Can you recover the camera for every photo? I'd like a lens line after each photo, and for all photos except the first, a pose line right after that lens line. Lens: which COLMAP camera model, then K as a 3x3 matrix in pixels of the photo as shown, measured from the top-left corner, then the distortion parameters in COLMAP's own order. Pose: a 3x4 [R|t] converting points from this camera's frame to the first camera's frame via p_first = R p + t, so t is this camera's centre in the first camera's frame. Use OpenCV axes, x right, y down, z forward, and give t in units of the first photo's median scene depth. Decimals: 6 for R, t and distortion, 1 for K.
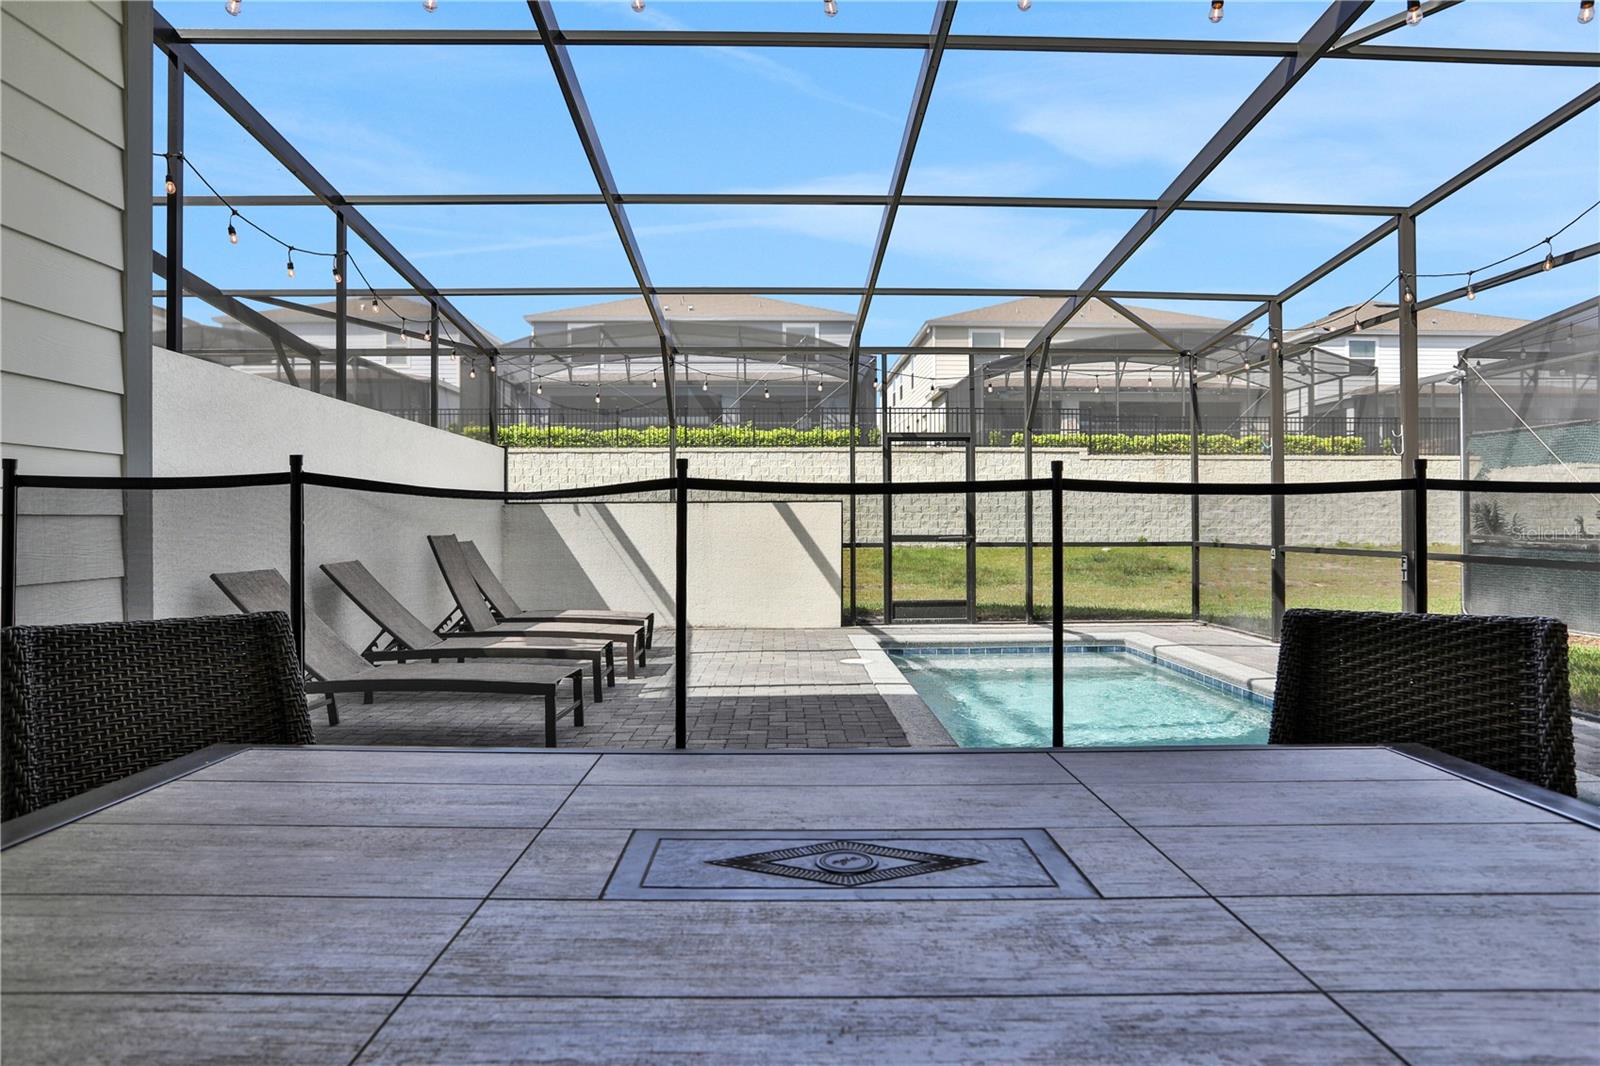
lens RADIAL K [[971.1, 0, 791.4], [0, 971.1, 540.5], [0, 0, 1]] dist [-0.034441, 0.001335]
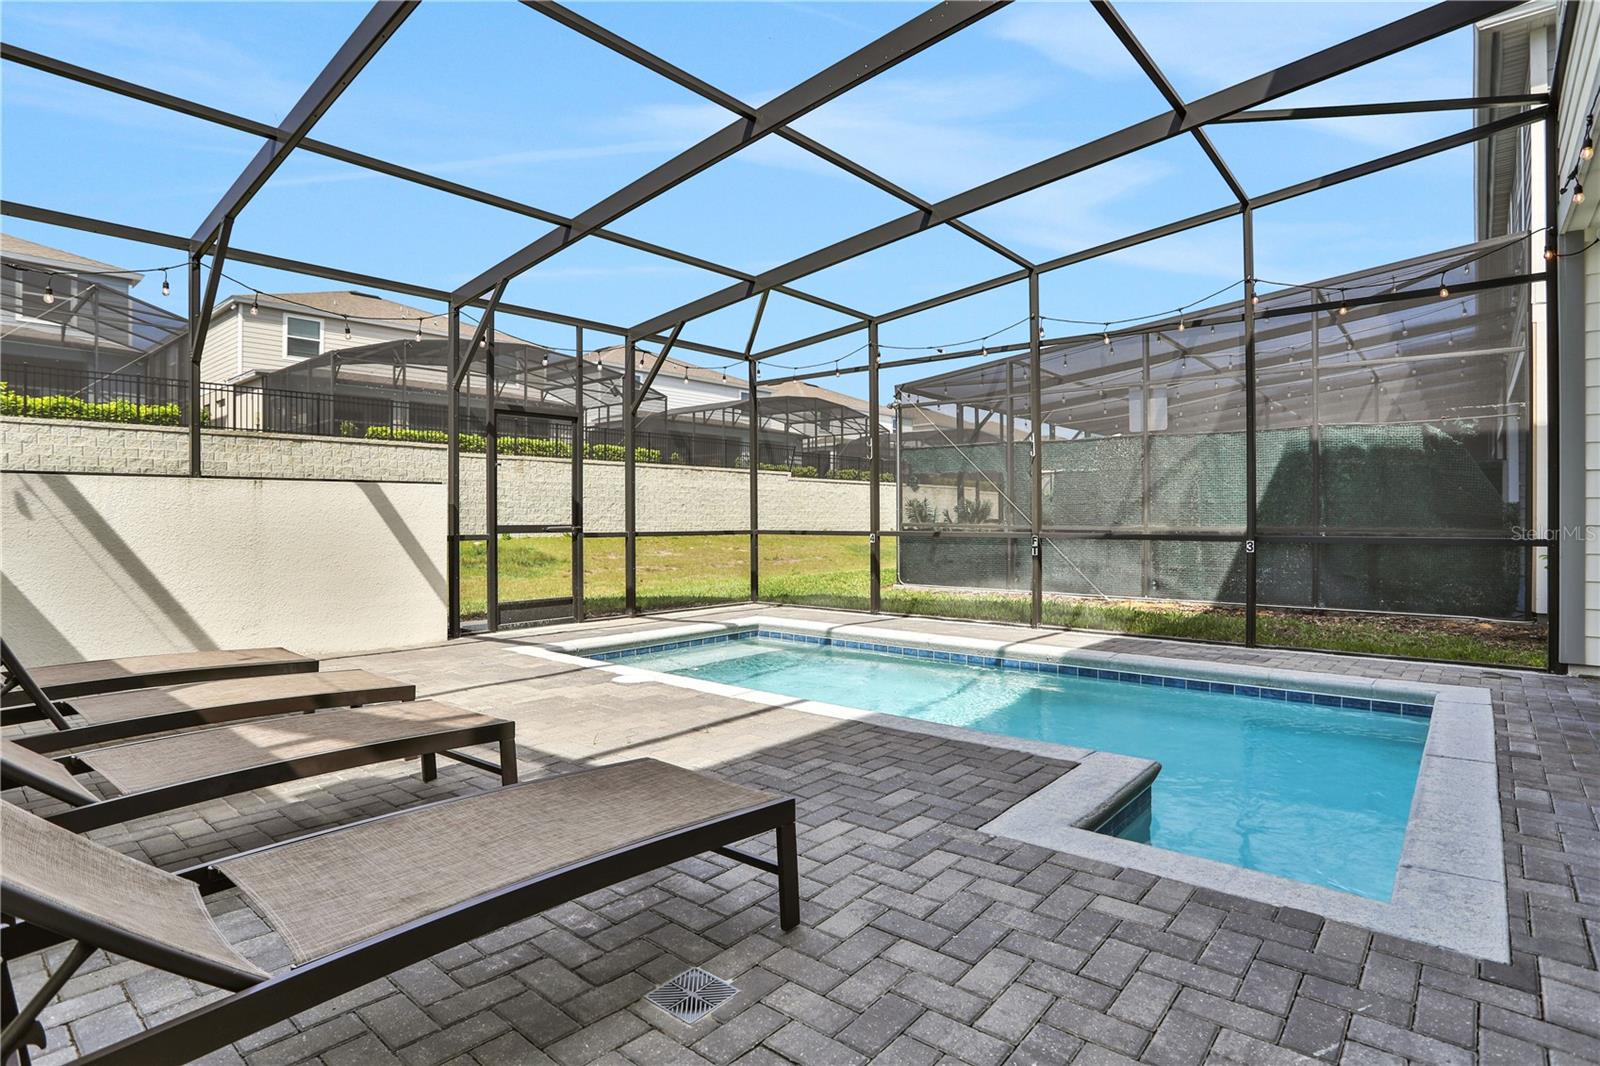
lens RADIAL K [[830.9, 0, 814.6], [0, 830.9, 528.5], [0, 0, 1]] dist [-0.049074, 0.012236]
pose [[0.675787, -0.008662, 0.737046, -0.238147], [0.012377, 0.999923, 0.000404, 0.000208], [-0.736993, 0.008849, 0.675843, 0.308044]]
